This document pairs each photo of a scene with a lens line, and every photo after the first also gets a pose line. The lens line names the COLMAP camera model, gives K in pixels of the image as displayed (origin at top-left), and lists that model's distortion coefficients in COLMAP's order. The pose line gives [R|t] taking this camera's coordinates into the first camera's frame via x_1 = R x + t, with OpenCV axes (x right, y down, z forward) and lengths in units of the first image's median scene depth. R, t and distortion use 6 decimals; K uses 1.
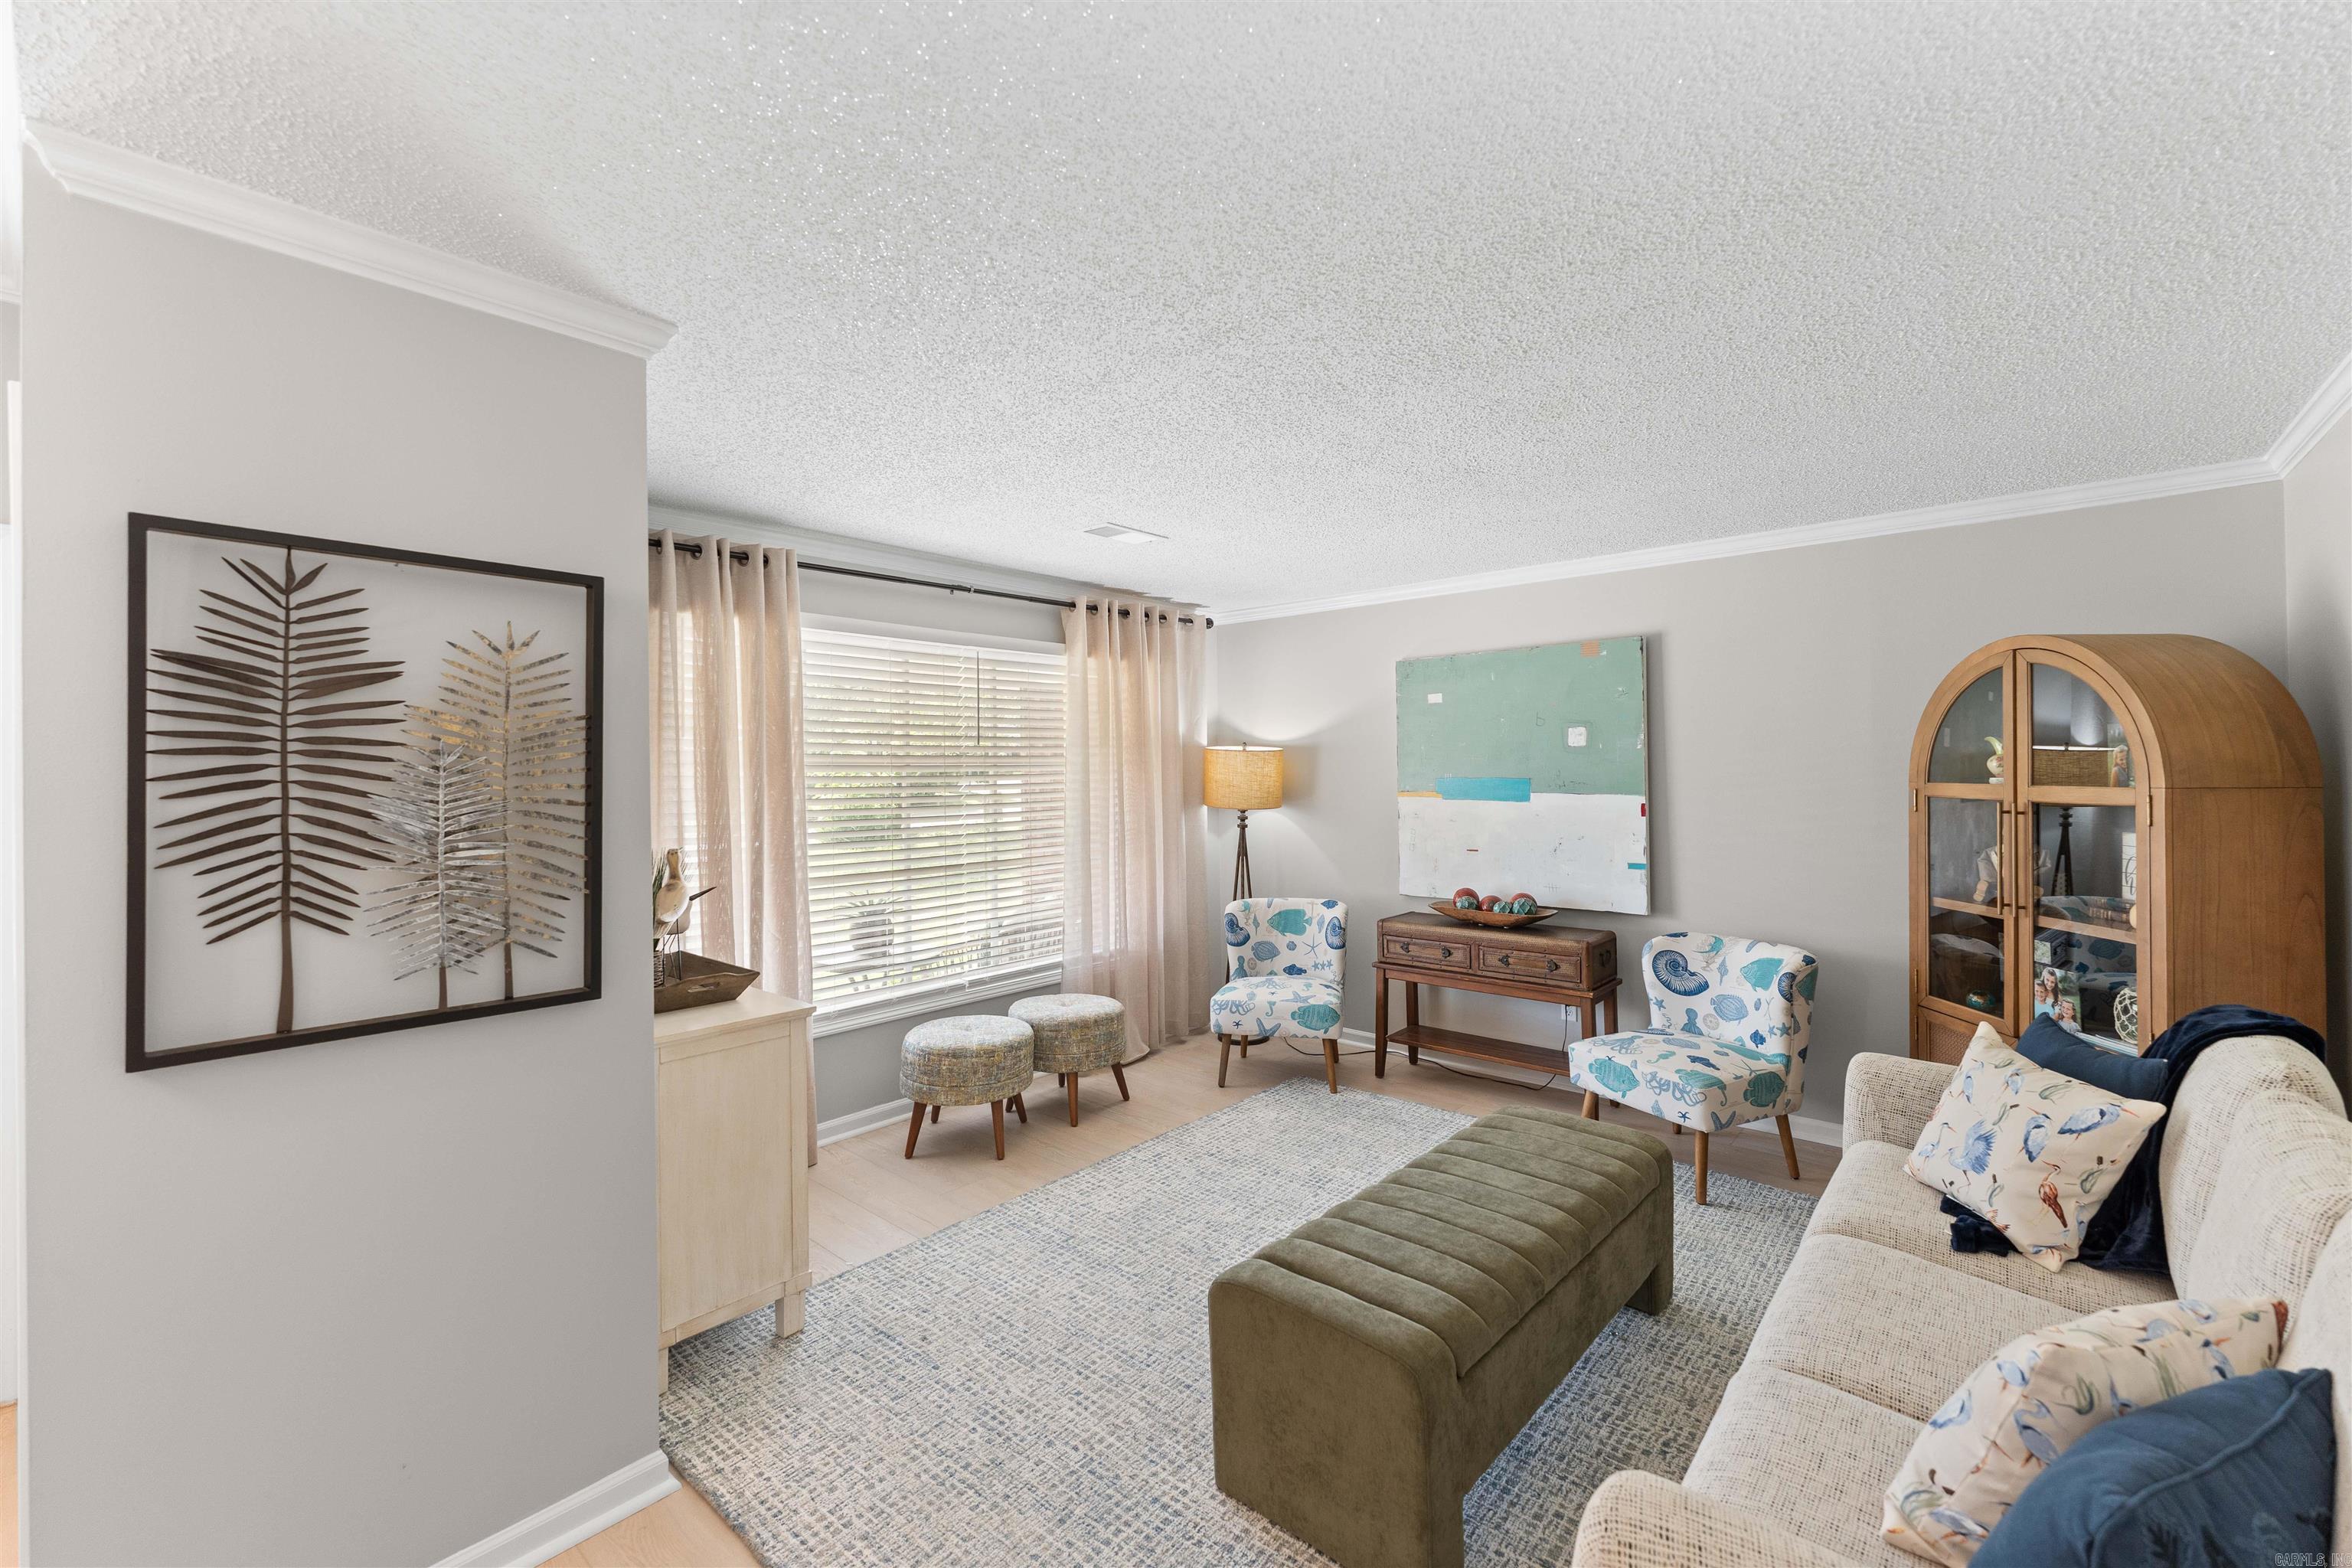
lens RADIAL K [[961.4, 0, 1185.3], [0, 961.4, 768.2], [0, 0, 1]] dist [-0.001167, -0.000957]
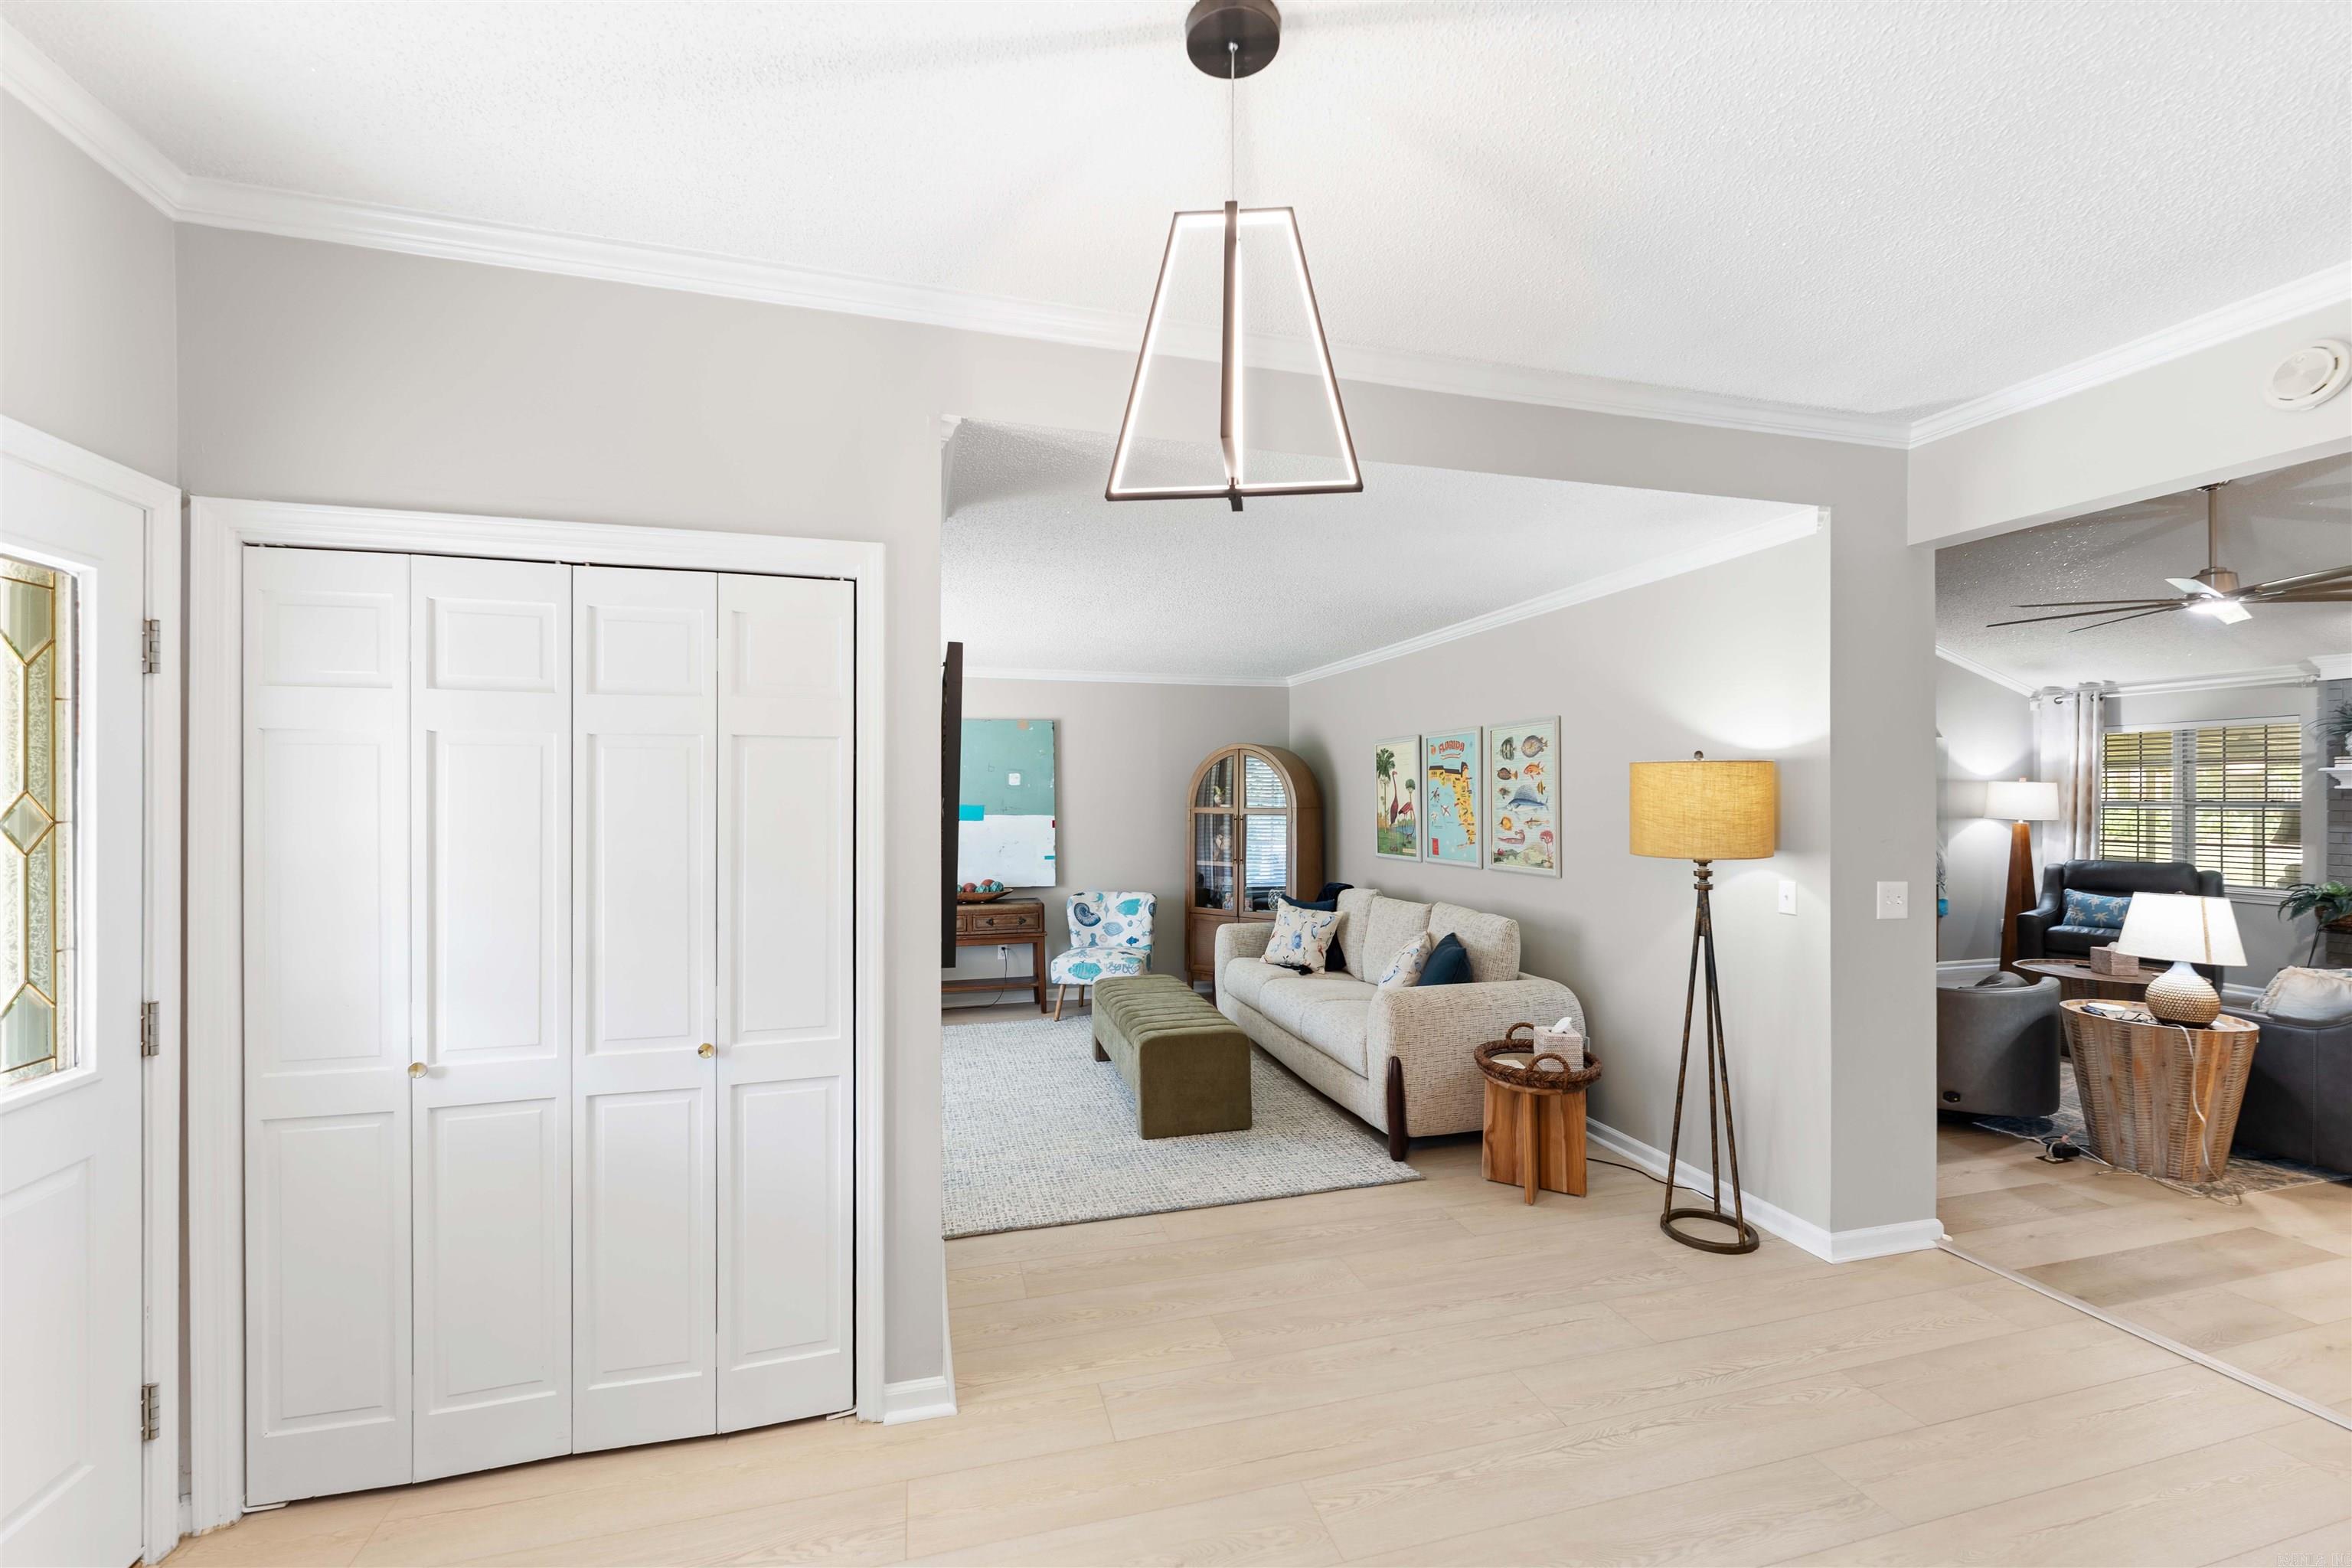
lens RADIAL K [[961.4, 0, 1161.4], [0, 961.4, 790.3], [0, 0, 1]] dist [-0.001167, -0.000957]
pose [[0.559068, 0.015667, 0.828974, -0.890401], [-0.008405, 0.999877, -0.013229, 0.005945], [-0.829079, 0.000428, 0.559131, -0.109734]]
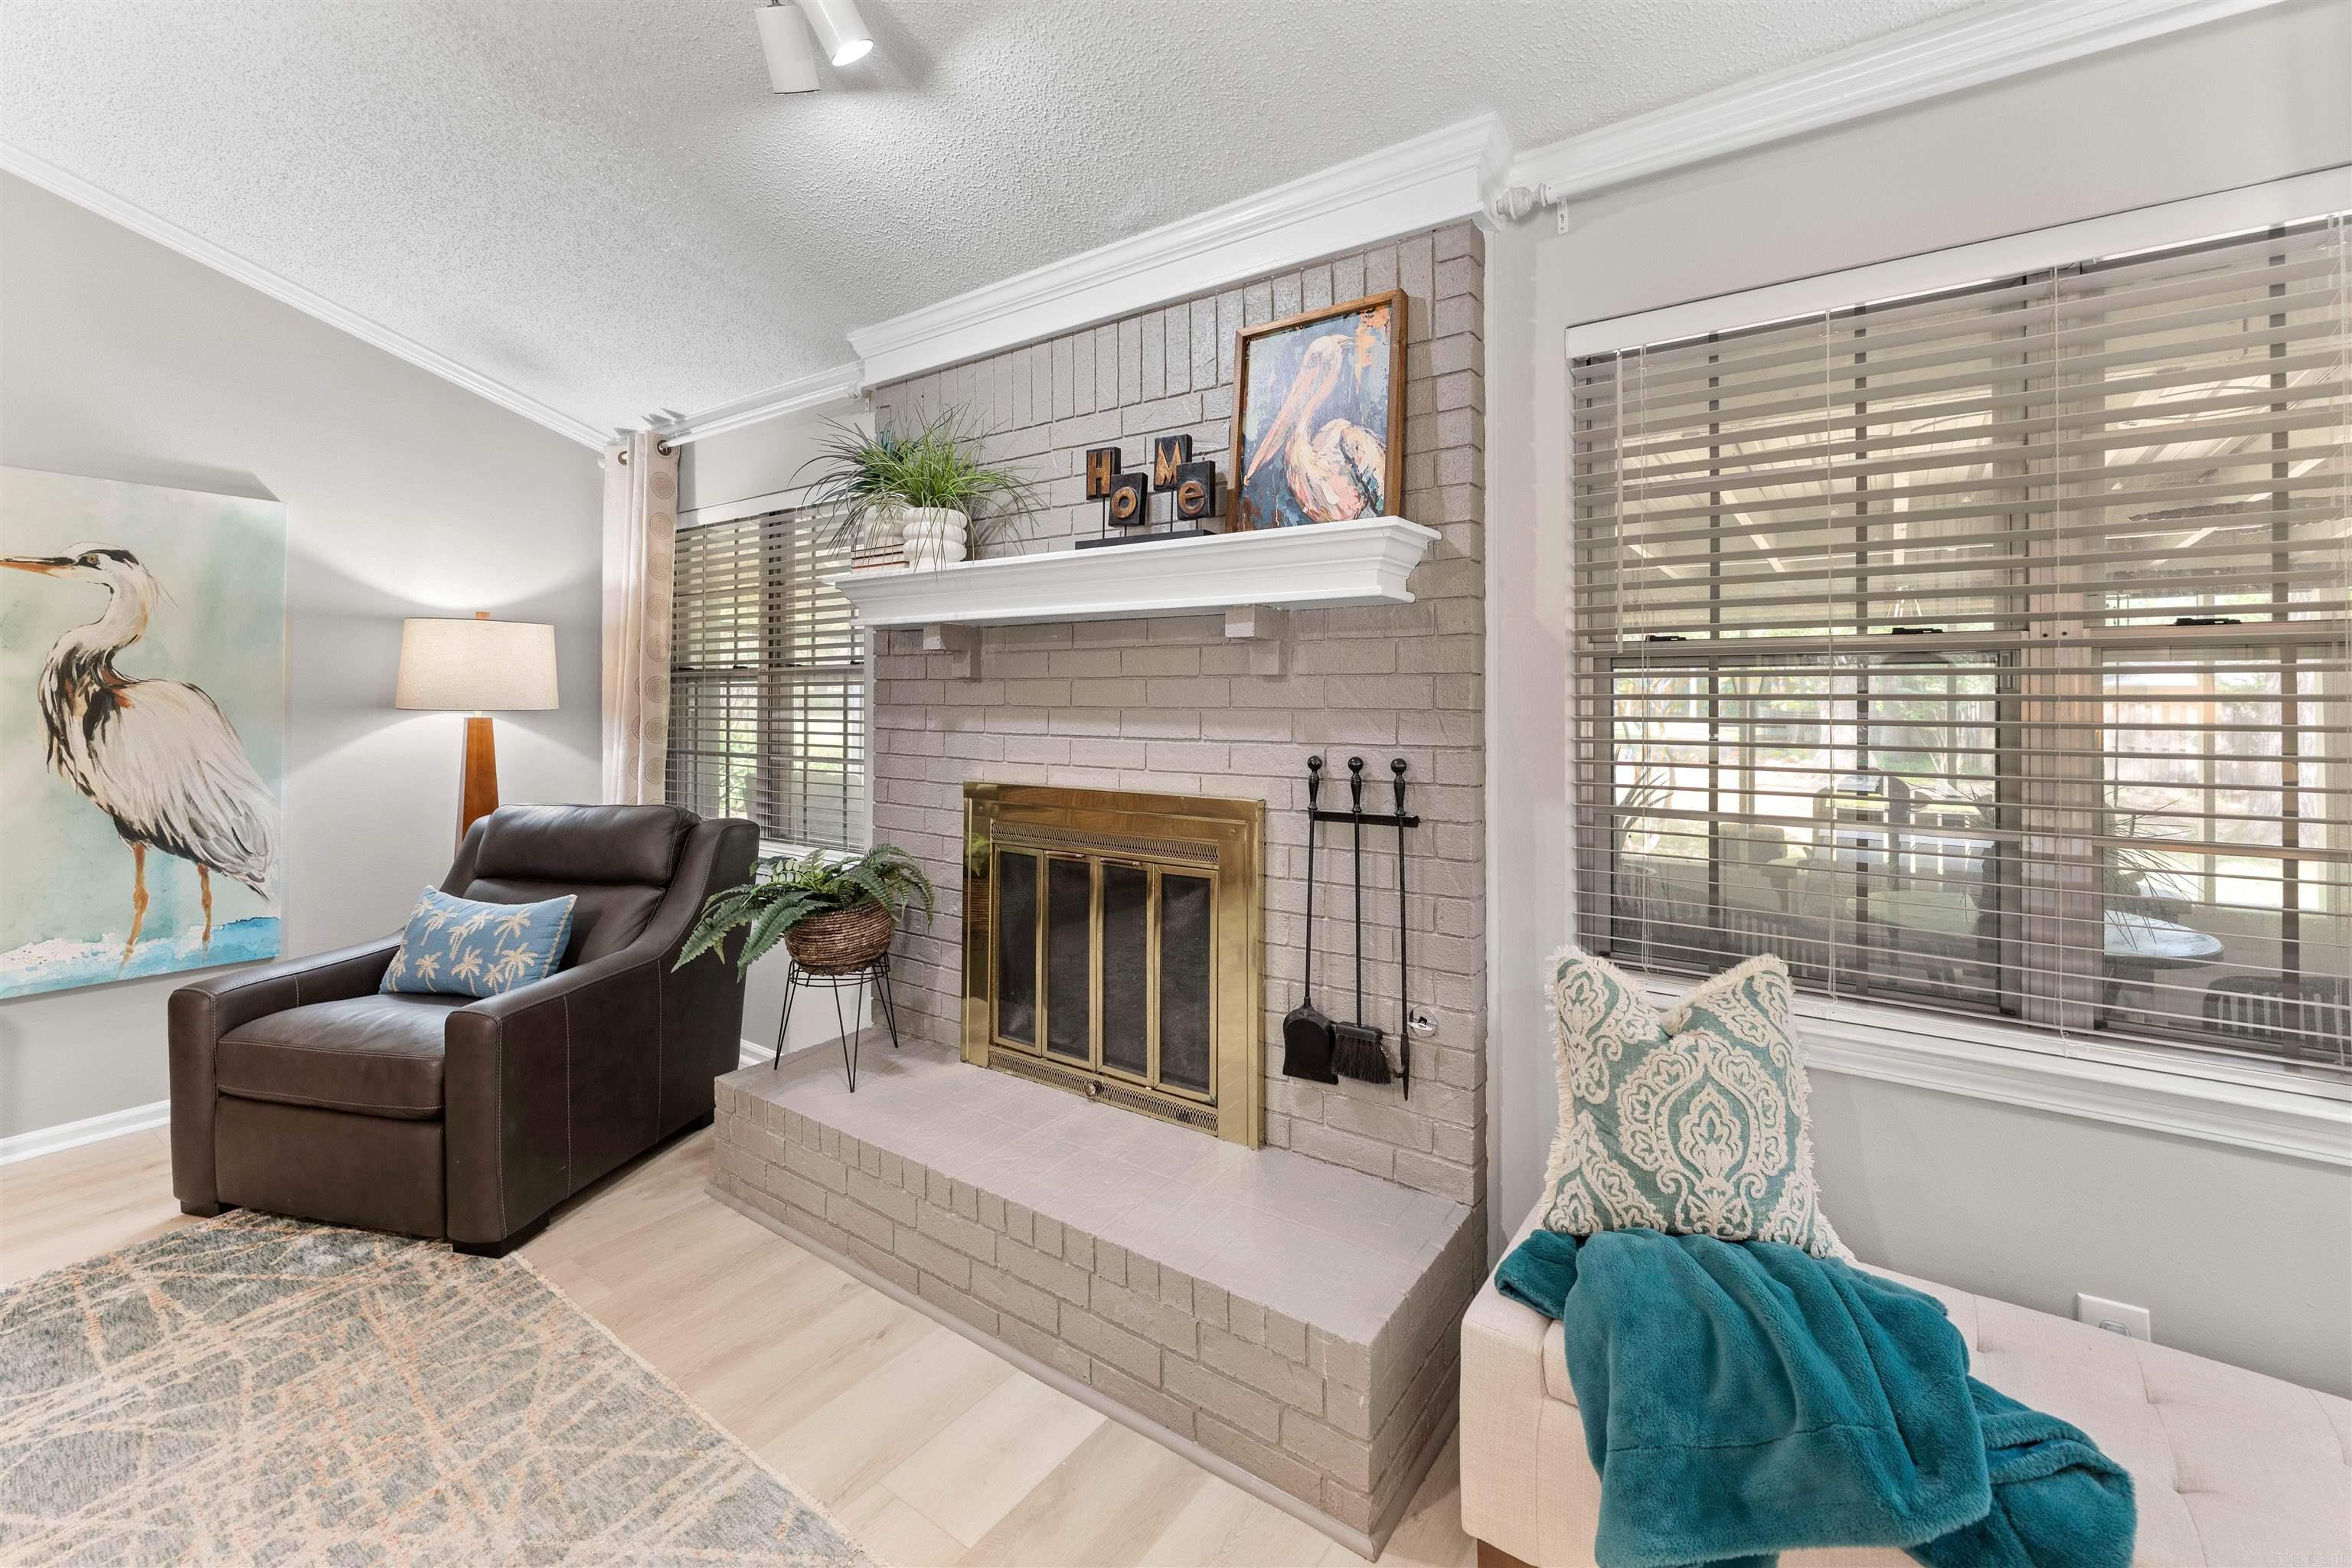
lens RADIAL K [[961.4, 0, 1200.6], [0, 961.4, 701.7], [0, 0, 1]] dist [-0.001167, -0.000957]
pose [[-0.112367, 0.006447, 0.993646, 0.858113], [-0.002051, 0.999975, -0.006720, 0.022839], [-0.993665, -0.002793, -0.112351, -1.023214]]
